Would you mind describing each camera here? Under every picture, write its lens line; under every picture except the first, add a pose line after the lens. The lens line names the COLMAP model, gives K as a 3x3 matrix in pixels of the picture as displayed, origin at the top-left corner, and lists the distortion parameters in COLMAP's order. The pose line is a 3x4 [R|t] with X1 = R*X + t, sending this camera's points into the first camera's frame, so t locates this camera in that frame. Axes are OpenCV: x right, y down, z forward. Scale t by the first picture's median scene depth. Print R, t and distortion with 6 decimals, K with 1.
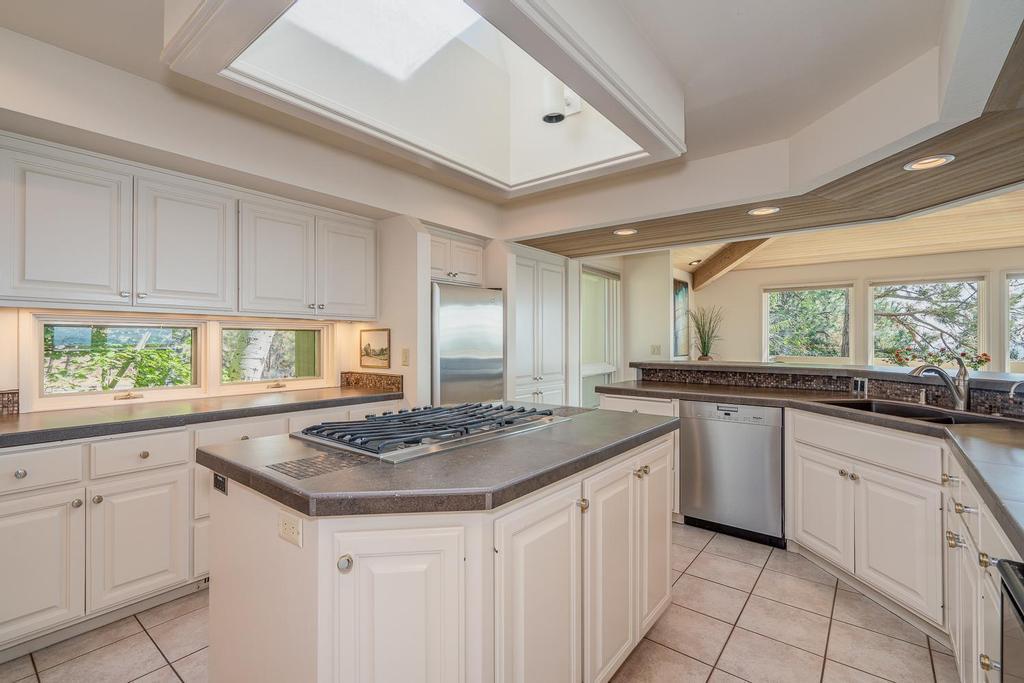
lens RADIAL K [[466.9, 0, 508.7], [0, 466.9, 338.8], [0, 0, 1]] dist [-0.015237, 0.008985]
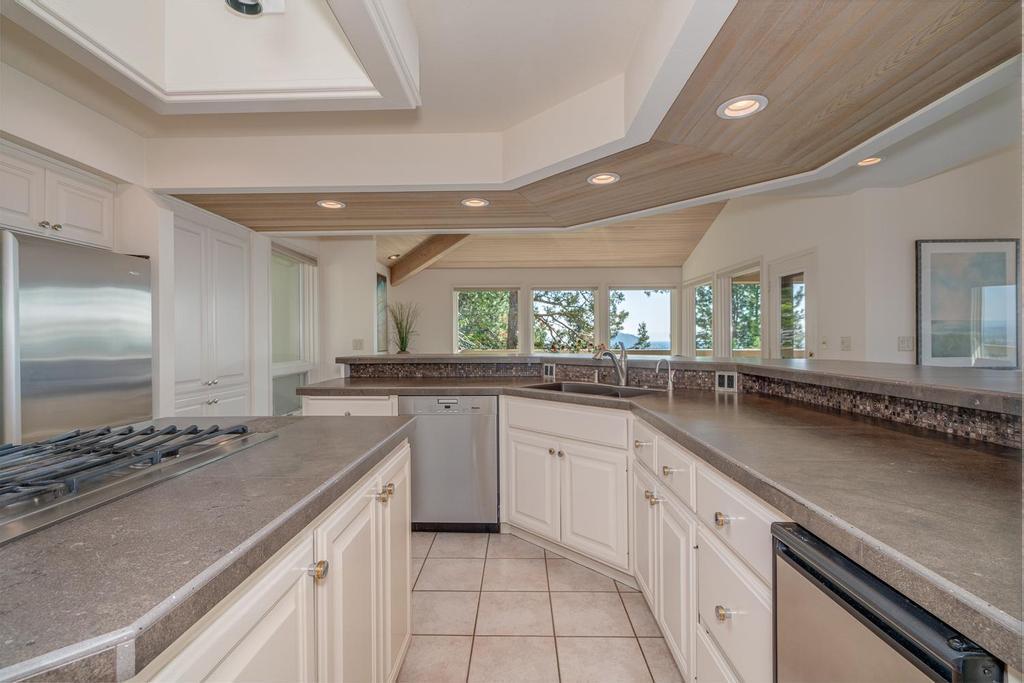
lens RADIAL K [[466.9, 0, 508.7], [0, 466.9, 338.8], [0, 0, 1]] dist [-0.015237, 0.008985]
pose [[0.798803, -0.007615, 0.601545, -0.005732], [0.005455, 0.999970, 0.005415, 0.017630], [-0.601568, -0.001044, 0.798821, 0.158941]]
